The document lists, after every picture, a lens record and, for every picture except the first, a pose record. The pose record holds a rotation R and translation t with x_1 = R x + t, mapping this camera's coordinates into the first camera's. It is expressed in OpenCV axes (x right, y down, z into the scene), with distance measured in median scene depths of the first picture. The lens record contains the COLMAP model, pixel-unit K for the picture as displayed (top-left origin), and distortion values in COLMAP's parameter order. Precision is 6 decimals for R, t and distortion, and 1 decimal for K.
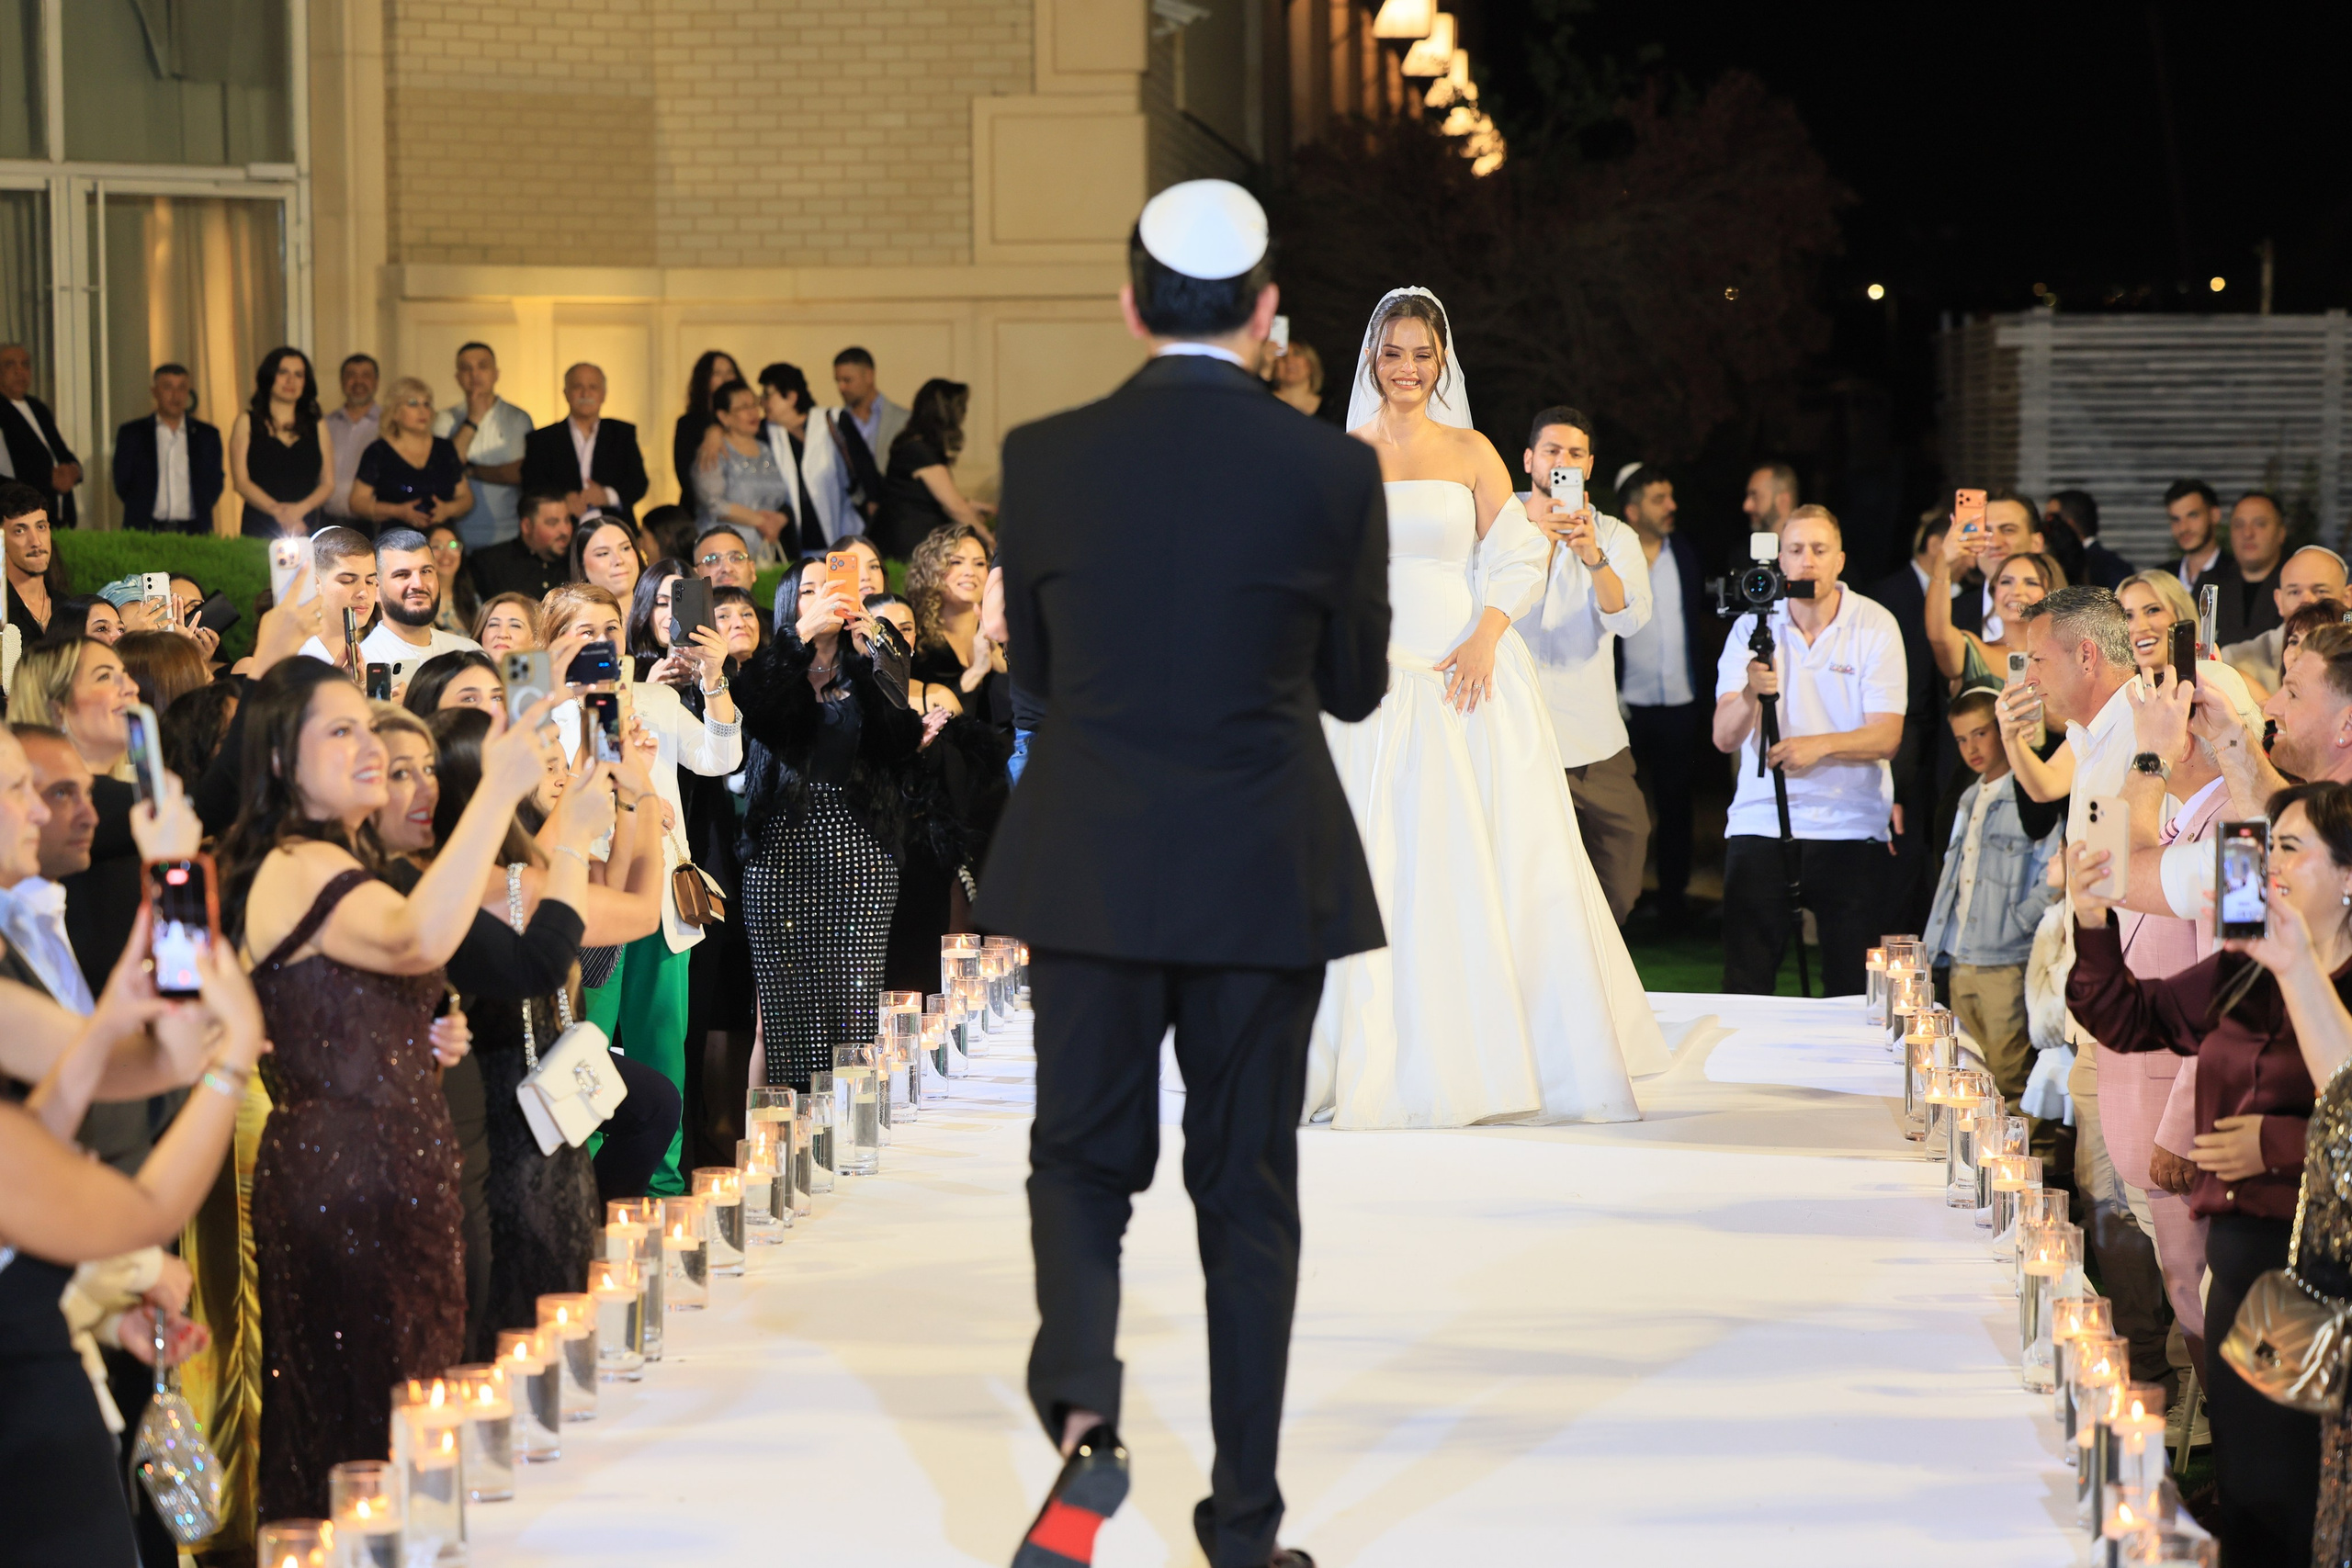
lens RADIAL K [[6445.3, 0, 1244.7], [0, 6445.3, 780.7], [0, 0, 1]] dist [0.011469, 5.179792]
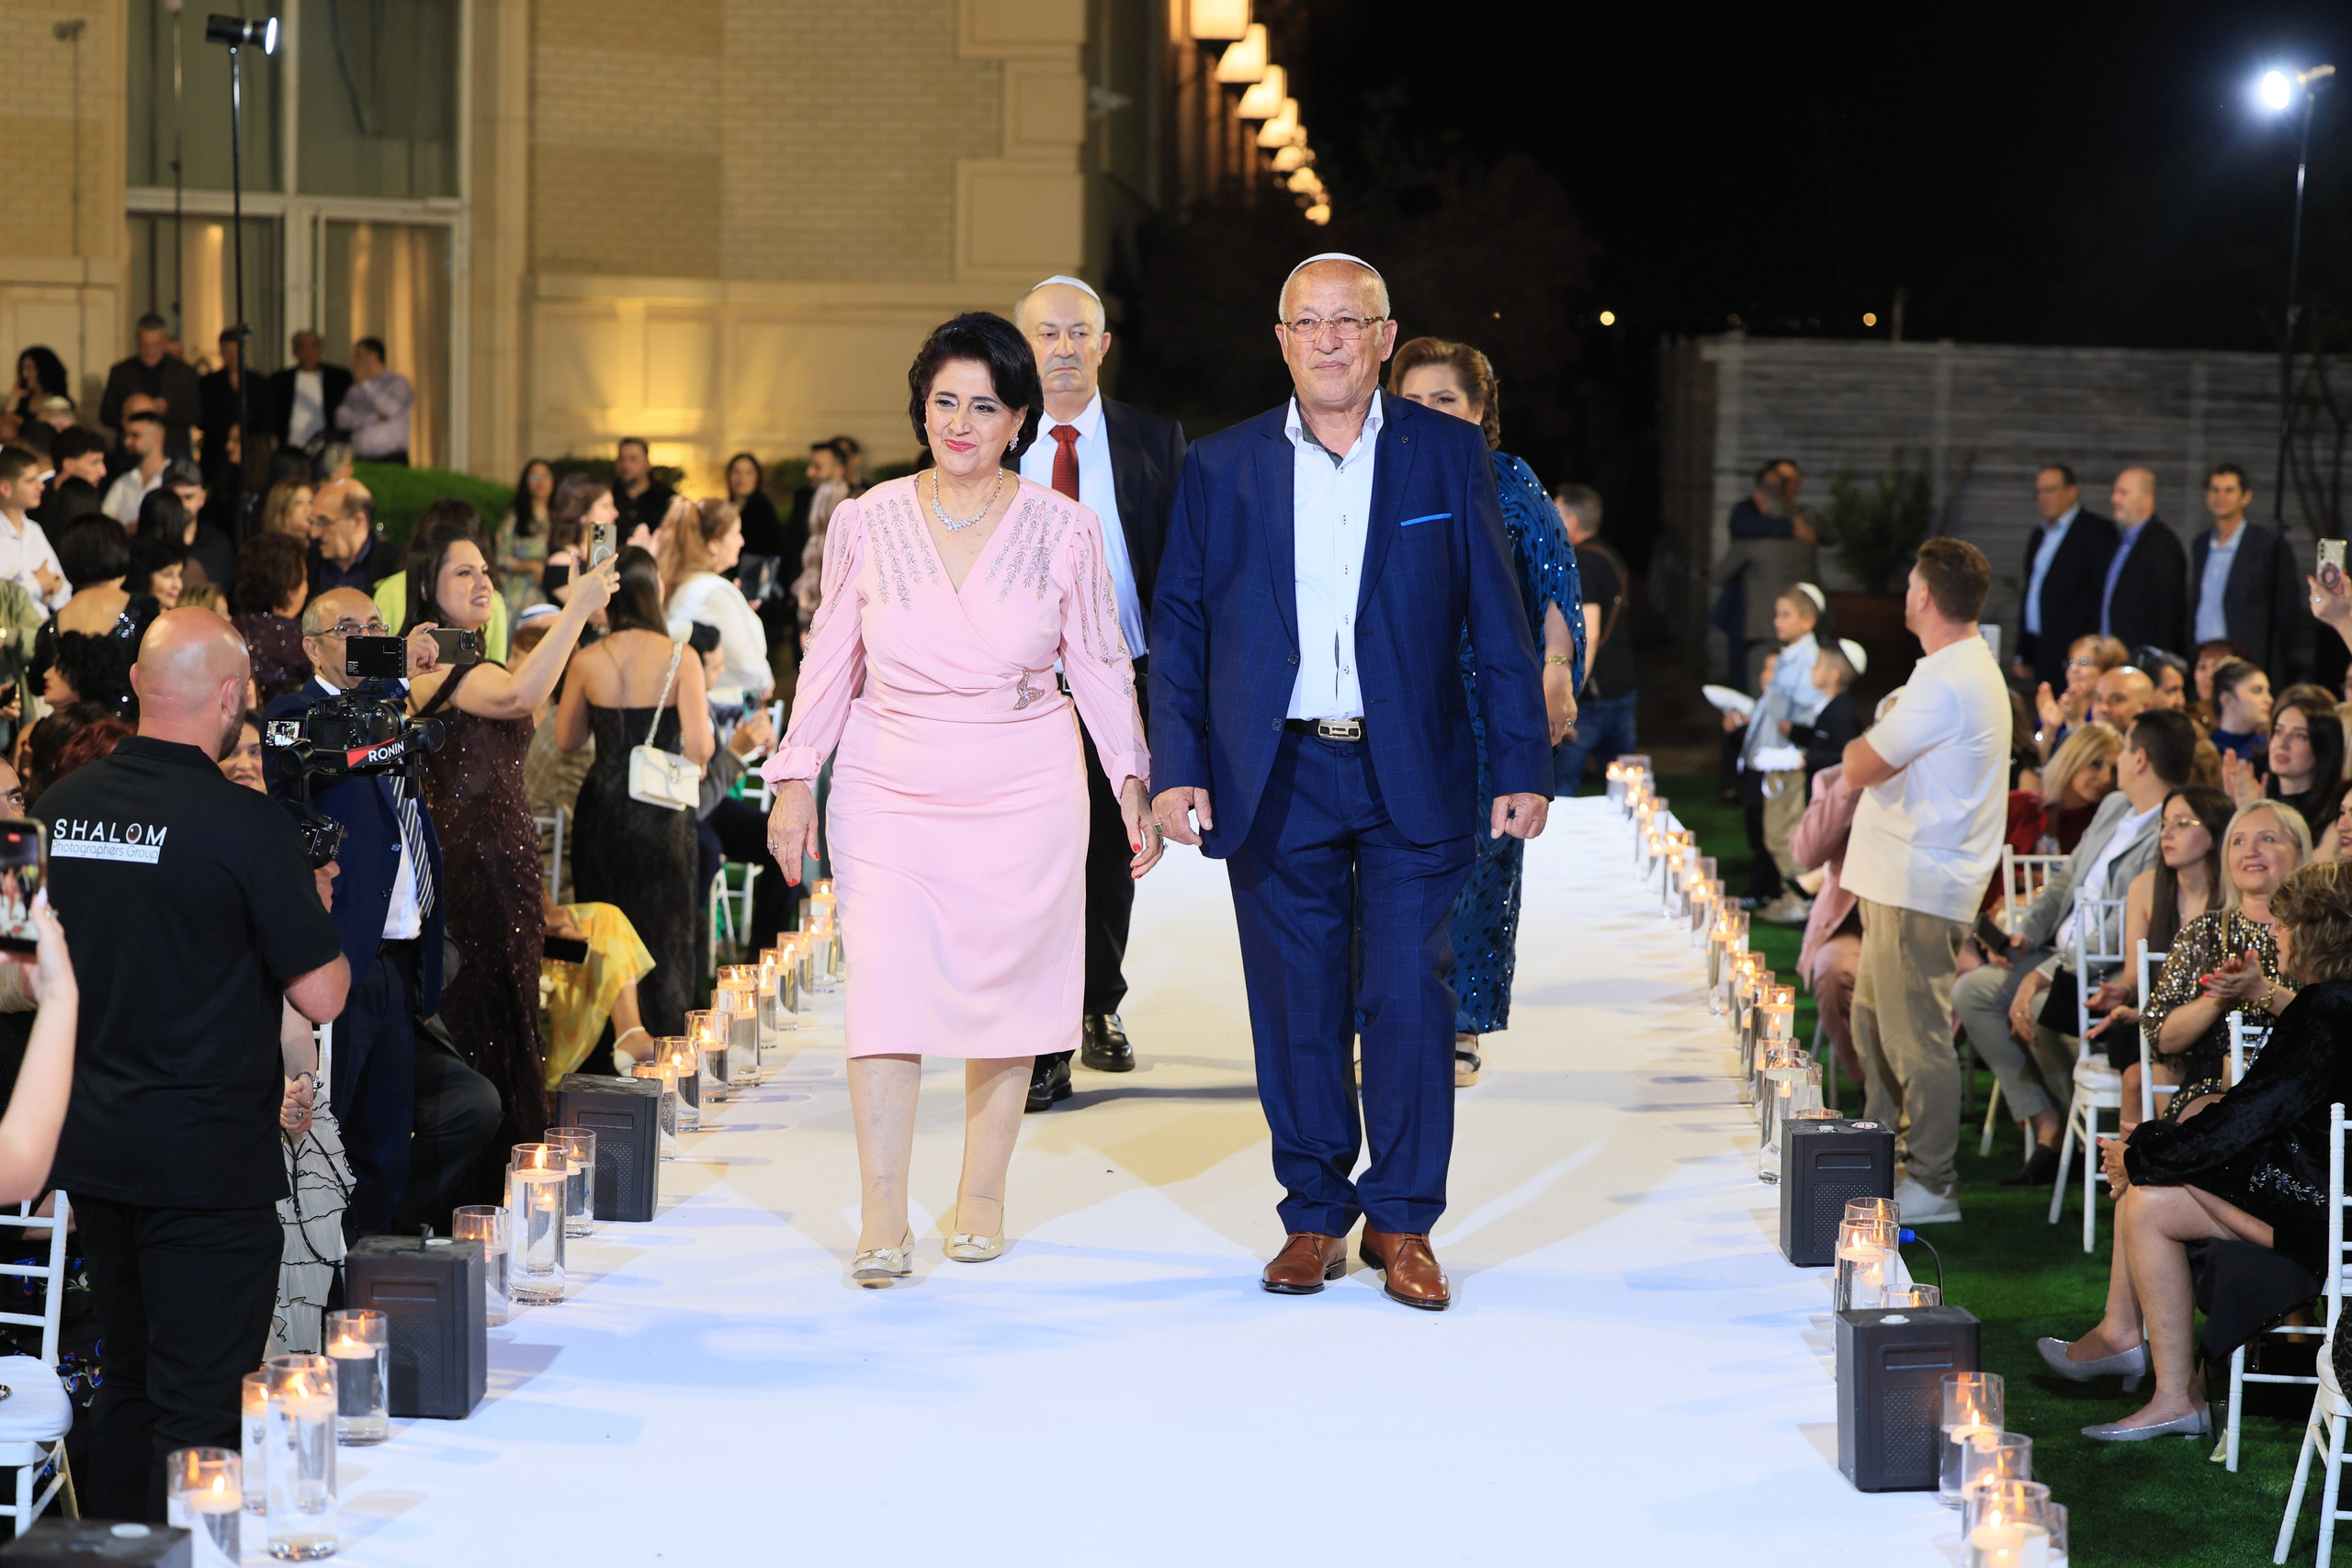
lens RADIAL K [[5429.3, 0, 1176.0], [0, 5429.3, 784.0], [0, 0, 1]] dist [-0.001438, 0.427578]
pose [[0.999533, 0.020841, 0.022358, -0.018739], [-0.021107, 0.999709, 0.011697, 0.011432], [-0.022108, -0.012164, 0.999682, -0.148397]]
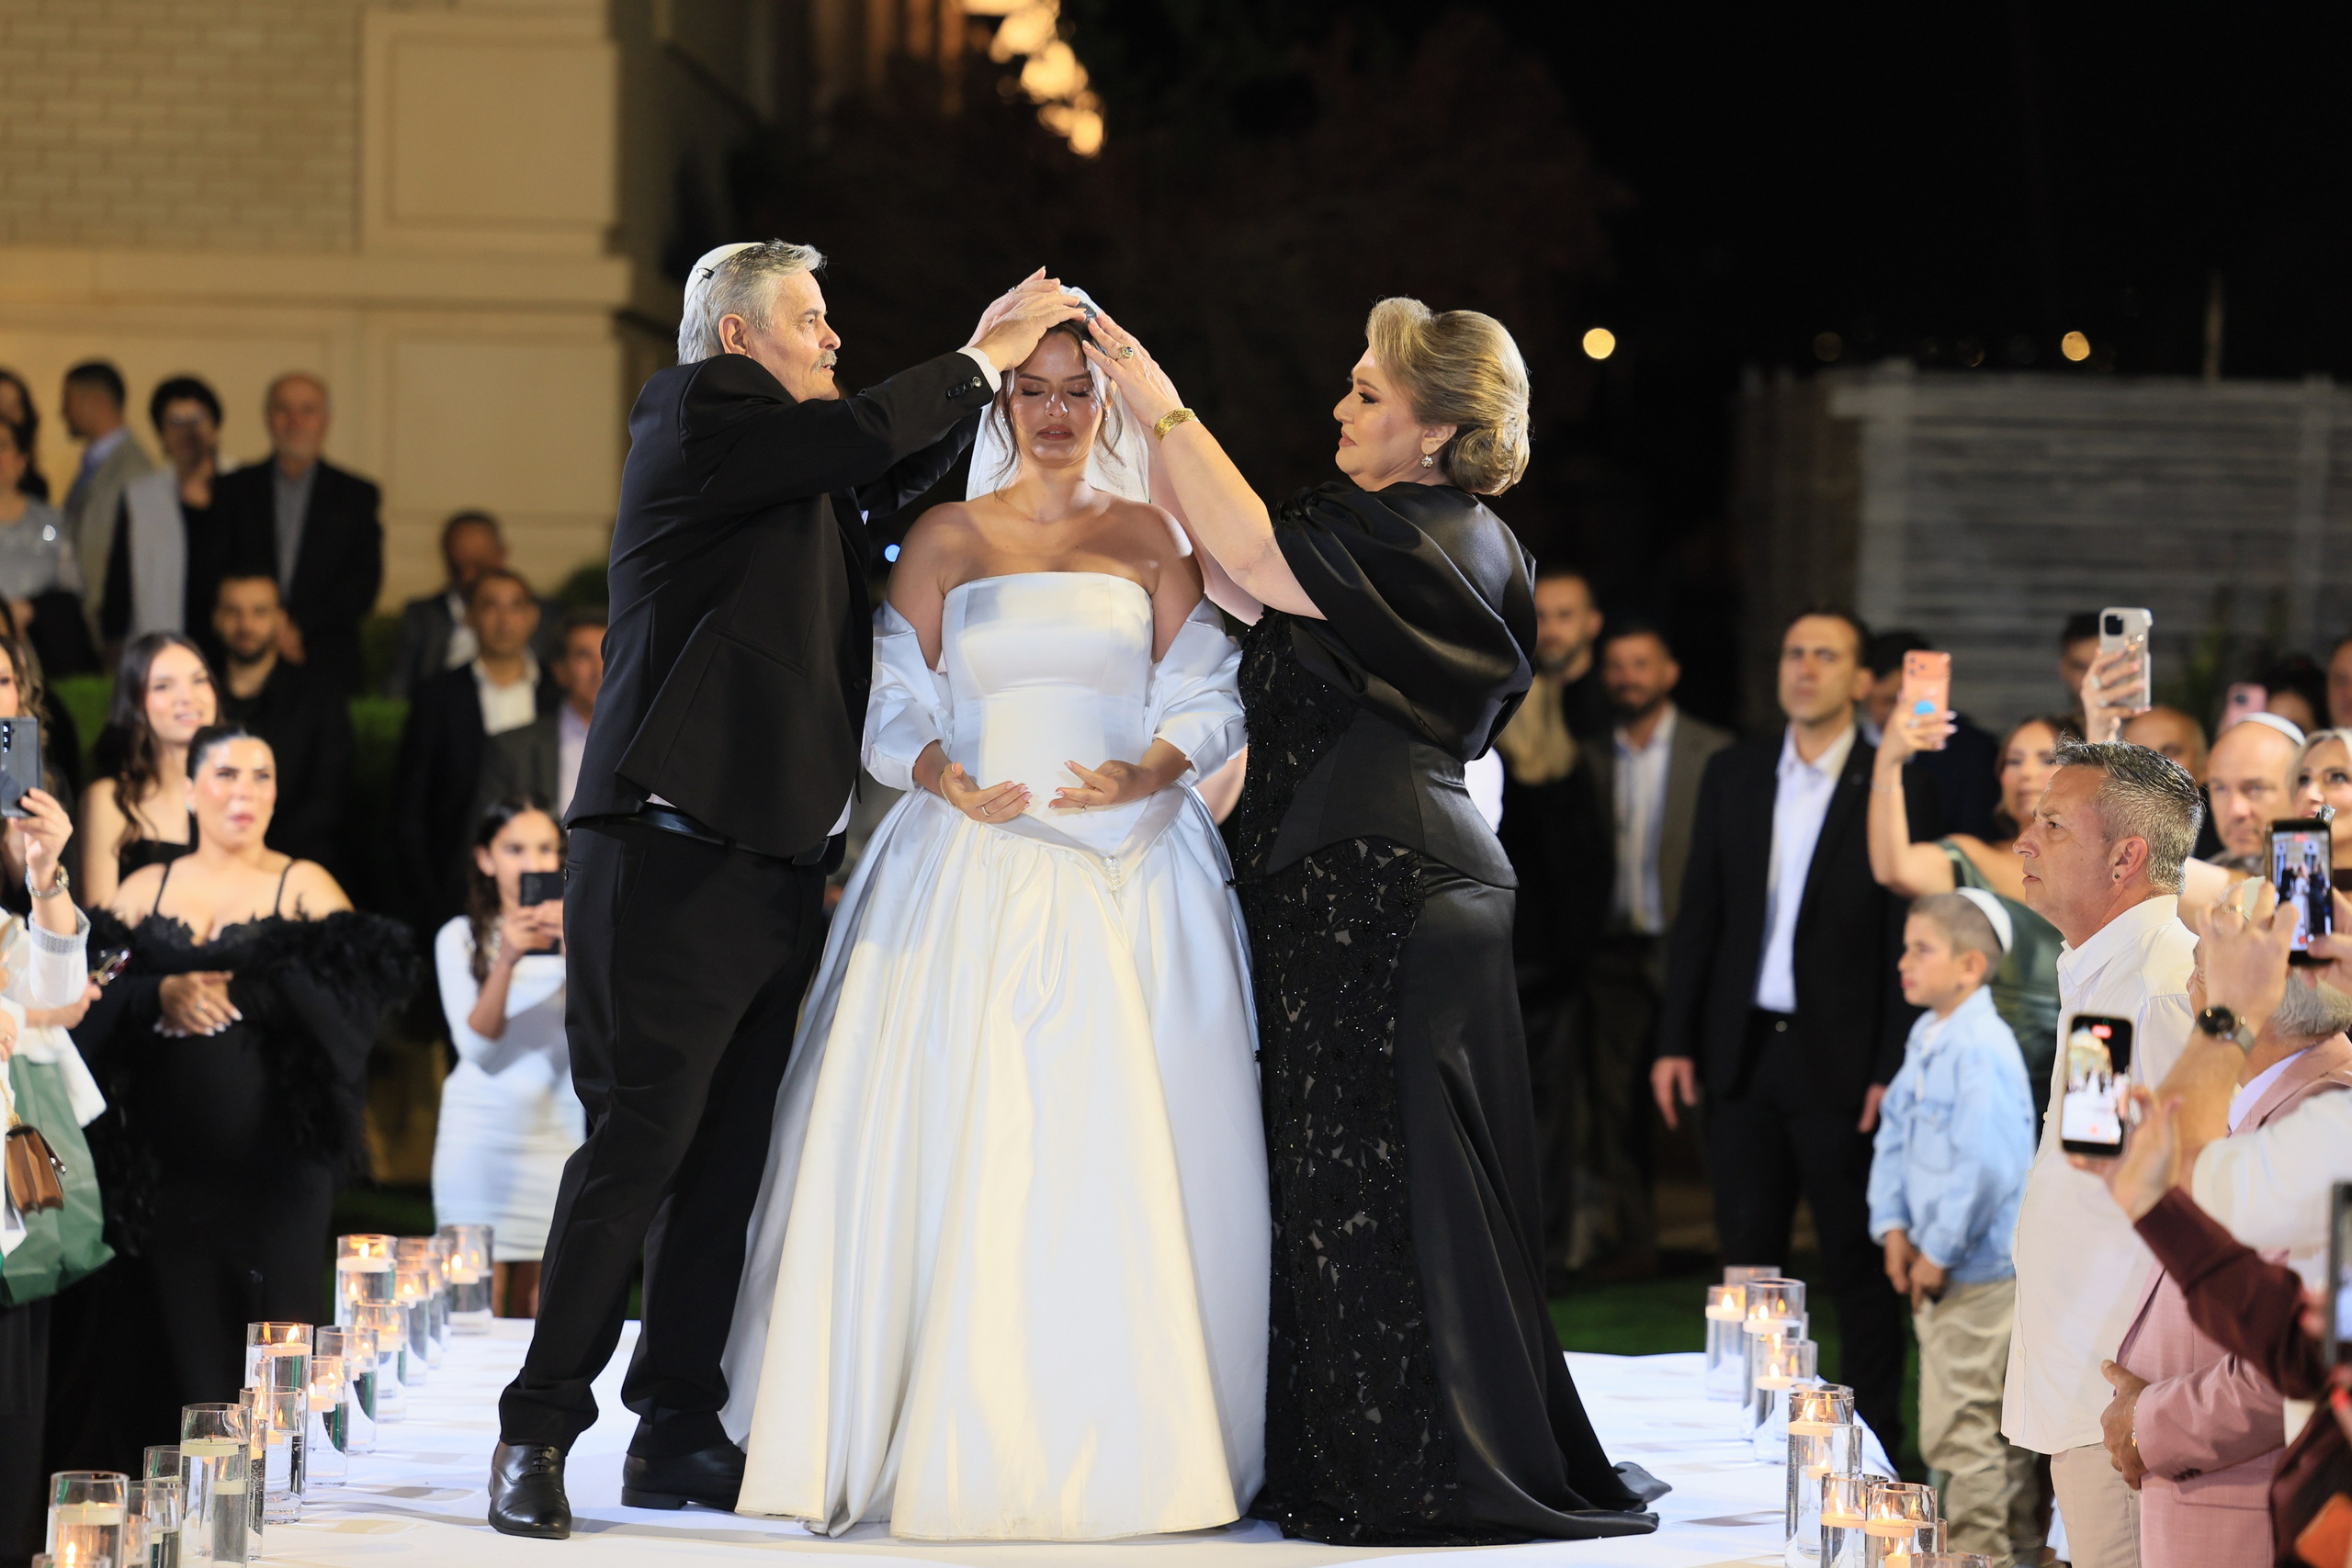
lens RADIAL K [[8911.6, 0, 1170.3], [0, 8911.6, 823.0], [0, 0, 1]] dist [-0.141360, 28.121913]
pose [[0.997973, 0.025632, 0.058242, -0.009752], [-0.024397, 0.999464, -0.021823, -0.000502], [-0.058771, 0.020358, 0.998064, 0.043286]]
